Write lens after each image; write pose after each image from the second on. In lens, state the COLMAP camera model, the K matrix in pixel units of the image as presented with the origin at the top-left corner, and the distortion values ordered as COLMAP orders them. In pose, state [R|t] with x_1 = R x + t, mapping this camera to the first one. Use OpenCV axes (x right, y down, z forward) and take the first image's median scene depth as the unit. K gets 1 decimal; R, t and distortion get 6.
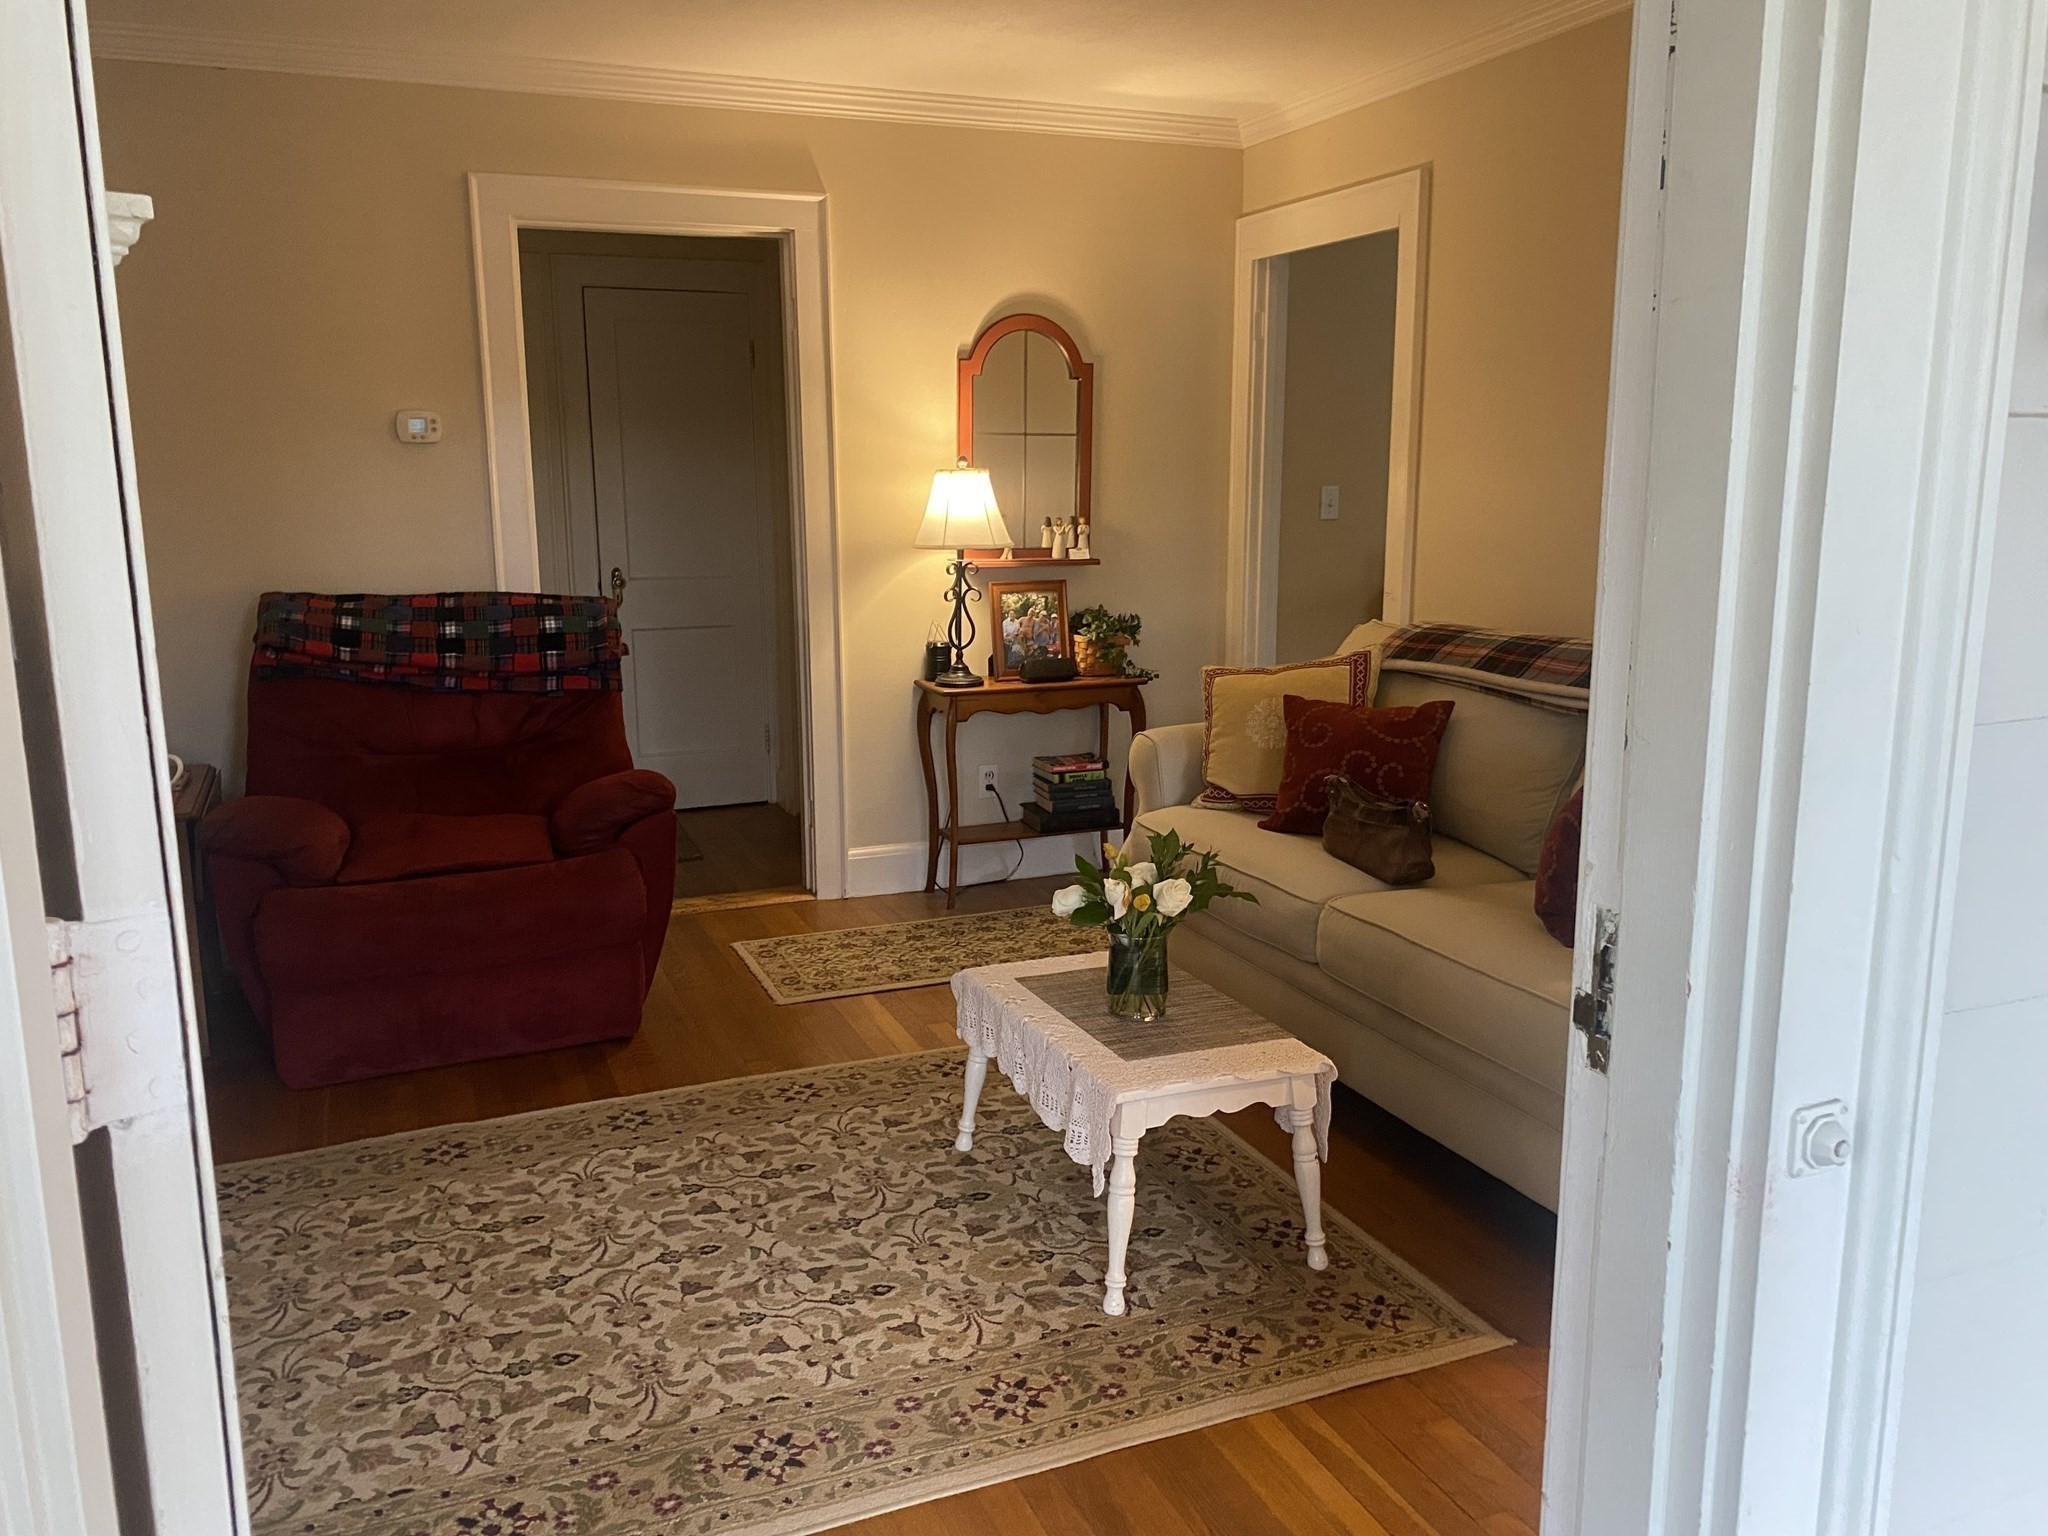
lens RADIAL K [[1549.0, 0, 1032.2], [0, 1549.0, 760.4], [0, 0, 1]] dist [0.125052, -0.196358]
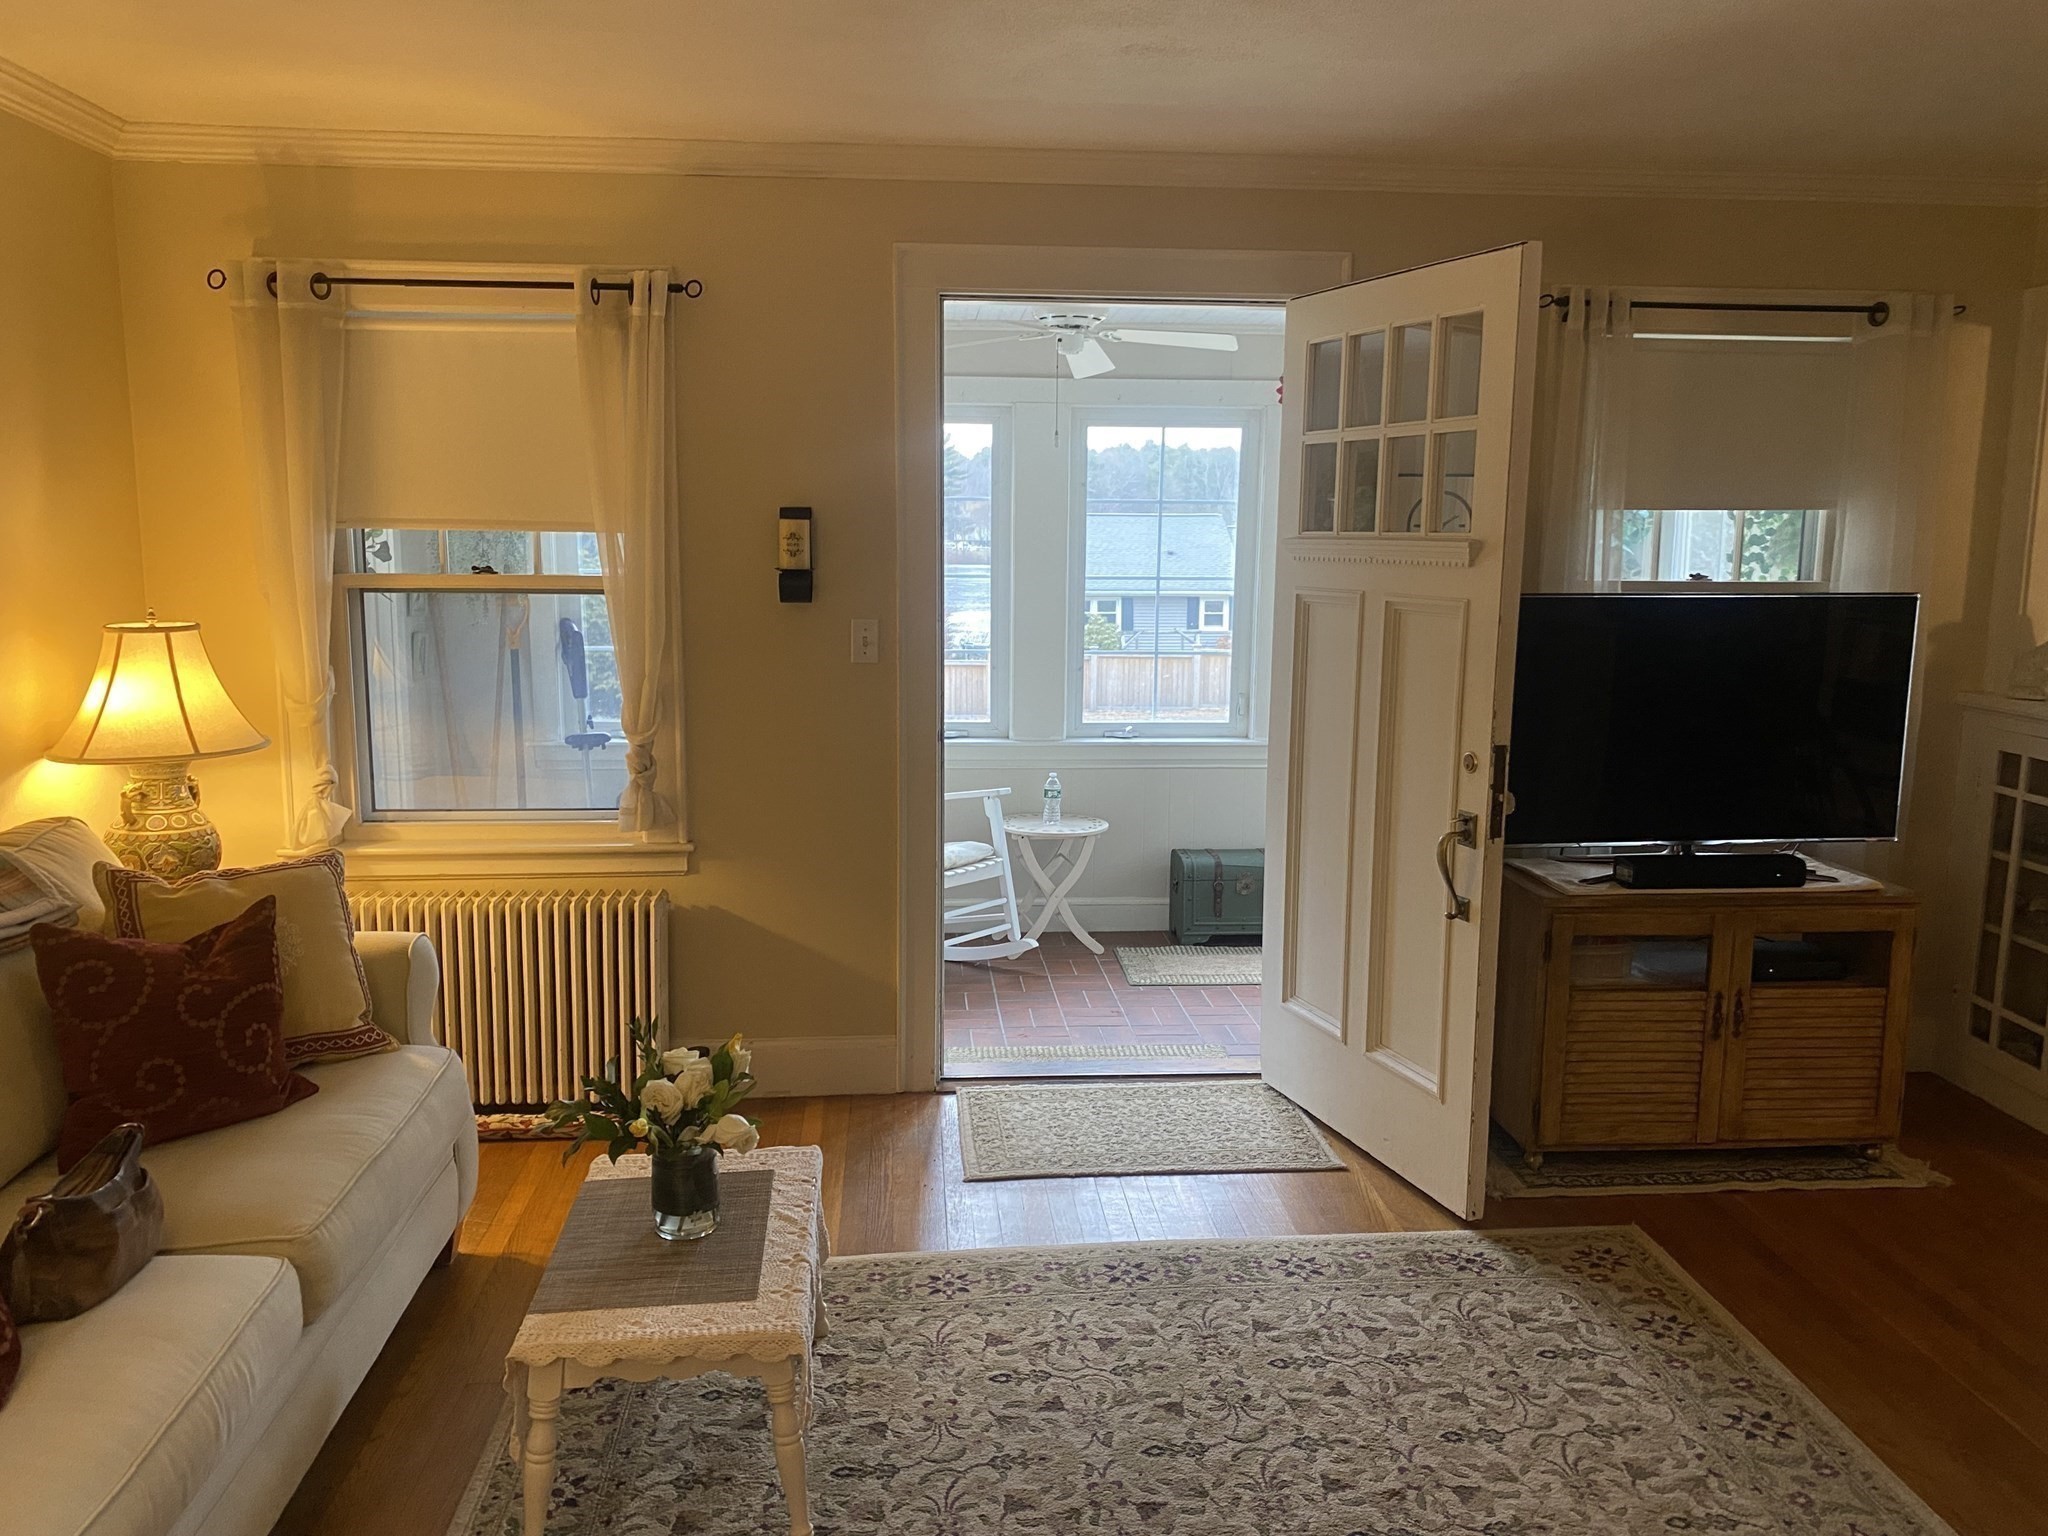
lens RADIAL K [[1549.0, 0, 1032.2], [0, 1549.0, 760.4], [0, 0, 1]] dist [0.125052, -0.196358]
pose [[-0.948953, -0.049646, 0.311485, -0.446816], [0.055159, 0.946197, 0.318856, -0.422224], [-0.310556, 0.319761, -0.895158, 1.891801]]
